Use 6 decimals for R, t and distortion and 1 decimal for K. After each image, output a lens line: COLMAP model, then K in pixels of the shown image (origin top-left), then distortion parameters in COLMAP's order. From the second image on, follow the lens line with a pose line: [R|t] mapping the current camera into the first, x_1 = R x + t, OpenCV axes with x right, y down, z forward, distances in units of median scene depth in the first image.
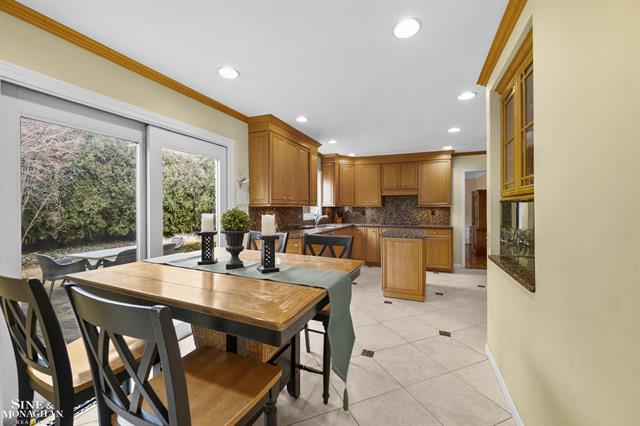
lens RADIAL K [[254.7, 0, 319.0], [0, 254.7, 206.9], [0, 0, 1]] dist [0.001118, -0.000567]
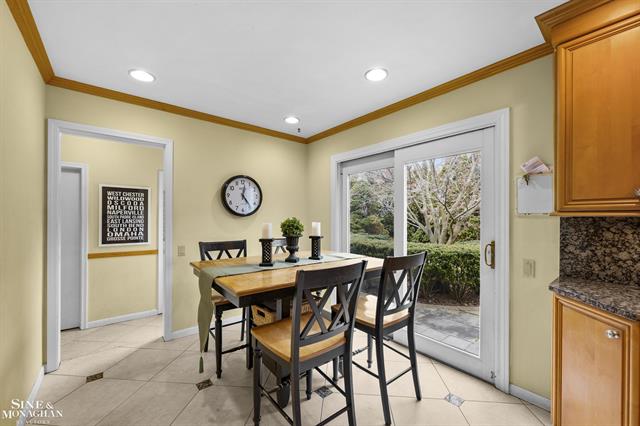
lens RADIAL K [[254.7, 0, 319.1], [0, 254.7, 217.7], [0, 0, 1]] dist [0.001118, -0.000567]
pose [[-0.460421, -0.008622, -0.887659, 0.225243], [-0.009336, 0.999945, -0.004869, 0.003691], [0.887652, 0.006046, -0.460476, 0.490187]]
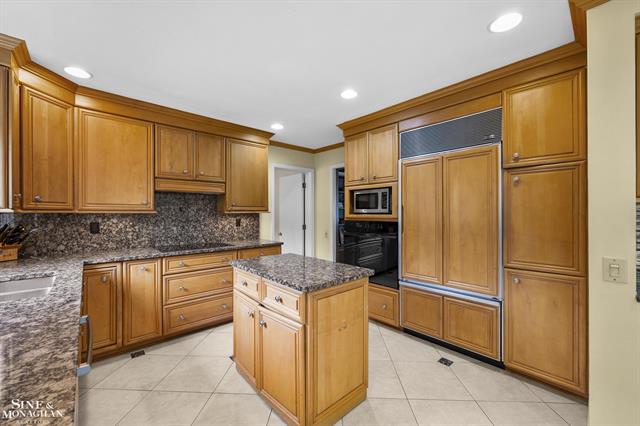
lens RADIAL K [[254.7, 0, 315.6], [0, 254.7, 214.9], [0, 0, 1]] dist [0.001118, -0.000567]
pose [[0.422940, -0.007003, 0.906131, -0.060061], [0.001813, 0.999975, 0.006882, -0.000527], [-0.906156, -0.001267, 0.422942, 0.548431]]
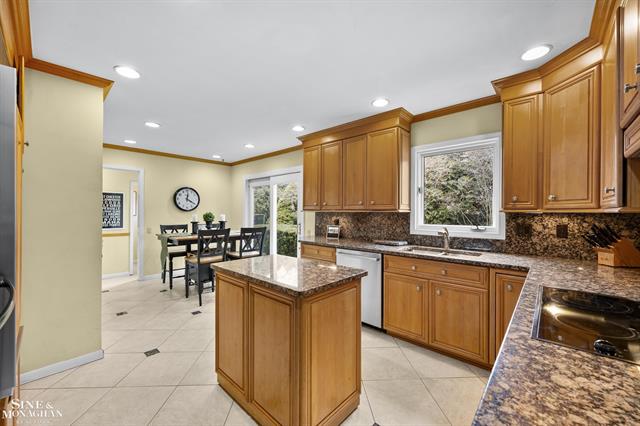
lens RADIAL K [[254.7, 0, 319.9], [0, 254.7, 210.9], [0, 0, 1]] dist [0.001118, -0.000567]
pose [[-0.334243, -0.011792, -0.942413, 0.539225], [-0.009108, 0.999915, -0.009281, 0.002753], [0.942443, 0.005481, -0.334323, 0.872422]]
